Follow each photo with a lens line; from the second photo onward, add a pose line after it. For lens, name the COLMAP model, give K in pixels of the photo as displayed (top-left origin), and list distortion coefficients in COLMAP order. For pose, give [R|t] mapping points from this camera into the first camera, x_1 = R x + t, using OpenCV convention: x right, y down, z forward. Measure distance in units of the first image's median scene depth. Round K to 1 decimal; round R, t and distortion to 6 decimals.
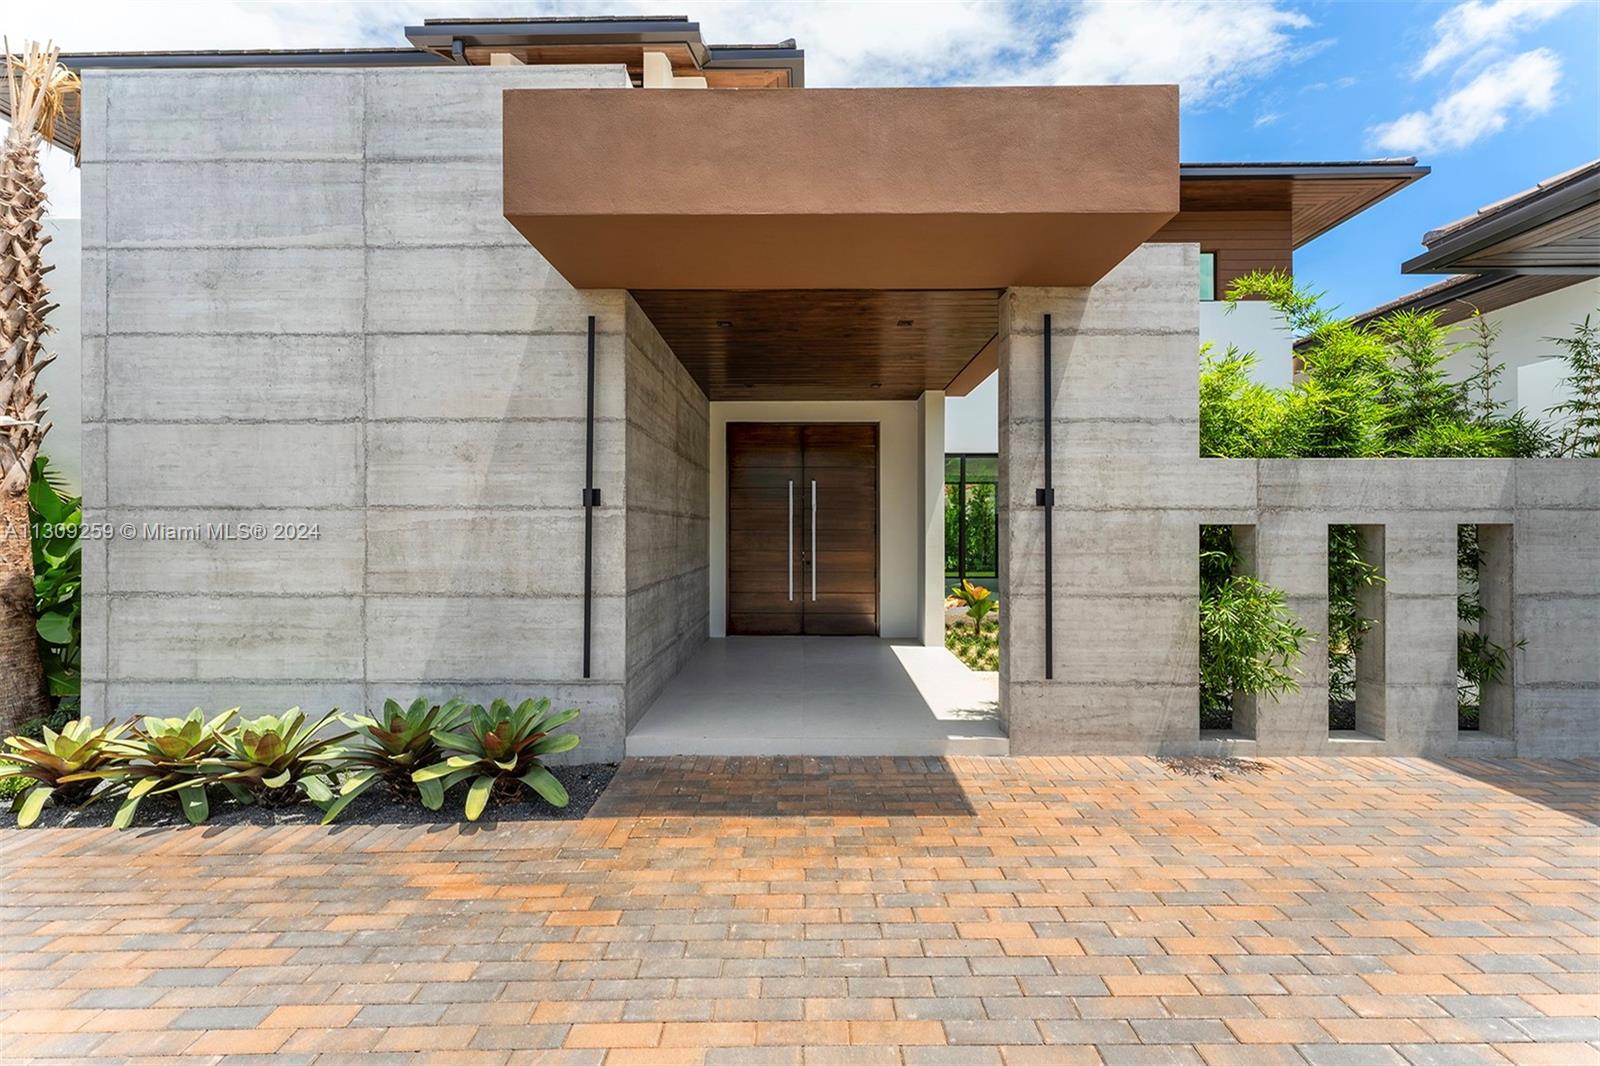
lens RADIAL K [[736.8, 0, 793.6], [0, 736.8, 513.7], [0, 0, 1]] dist [0.001121, 0.000241]
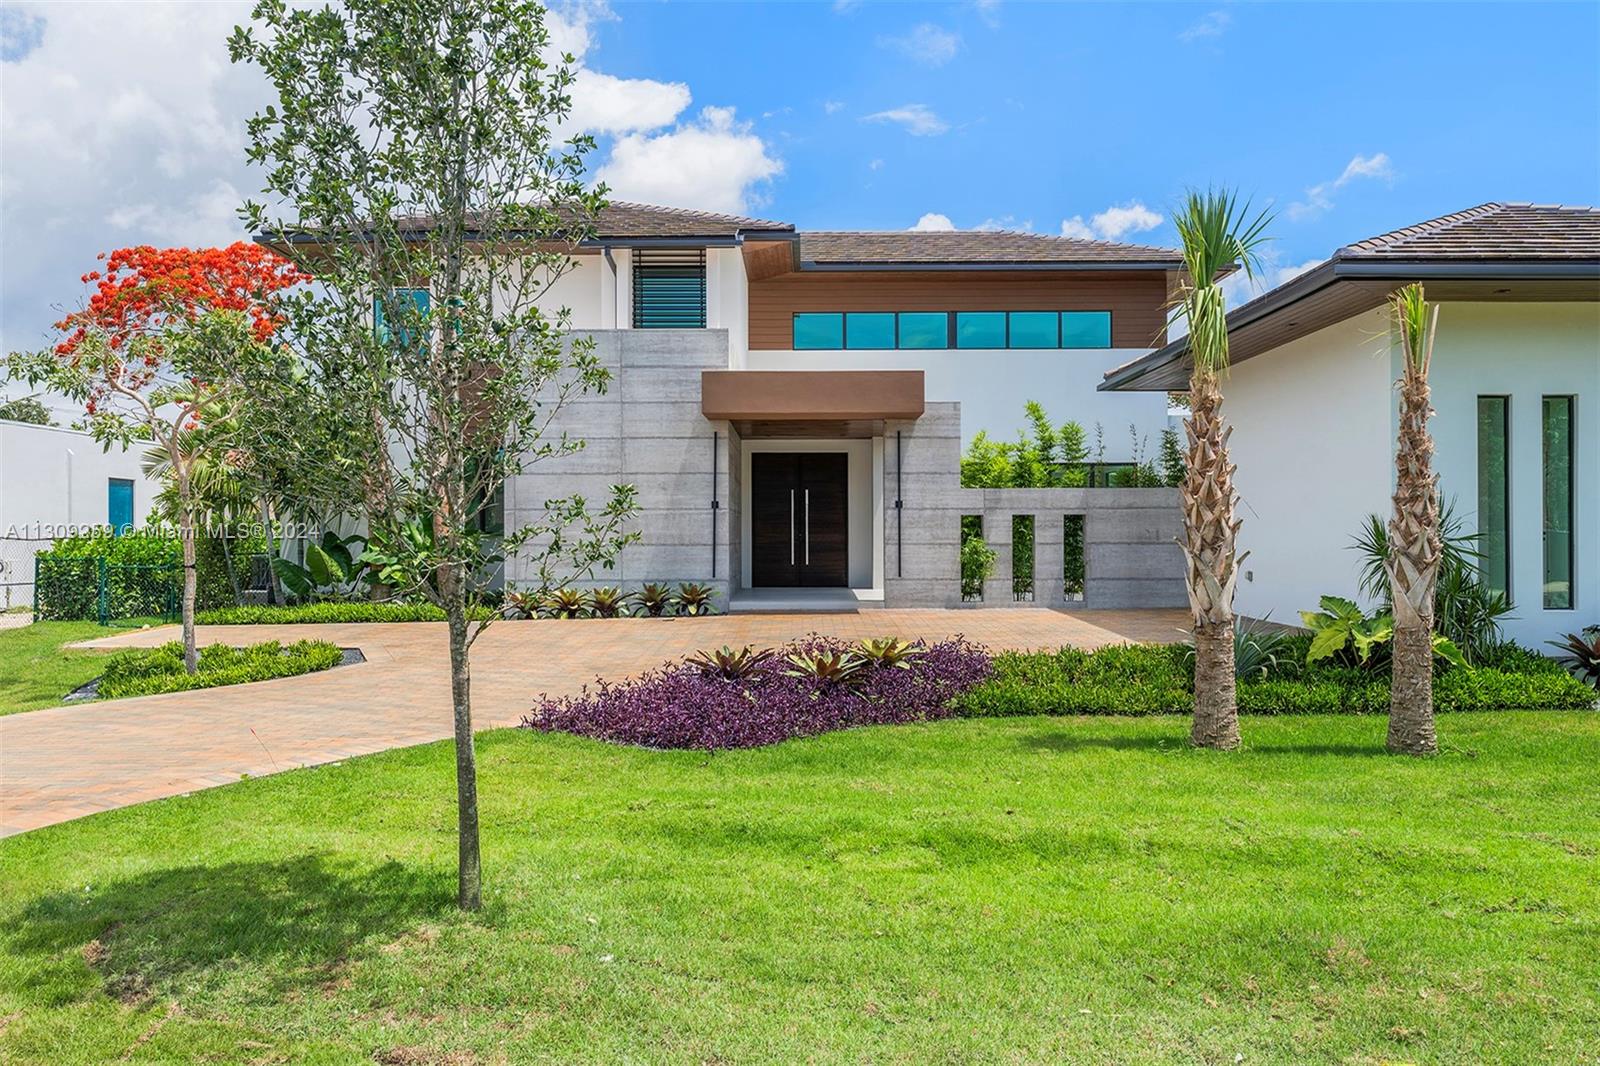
lens RADIAL K [[736.8, 0, 793.6], [0, 736.8, 513.7], [0, 0, 1]] dist [0.001121, 0.000241]
pose [[0.999978, -0.002641, 0.006074, -0.027220], [0.002598, 0.999972, 0.007022, -0.008867], [-0.006093, -0.007007, 0.999957, -1.462404]]
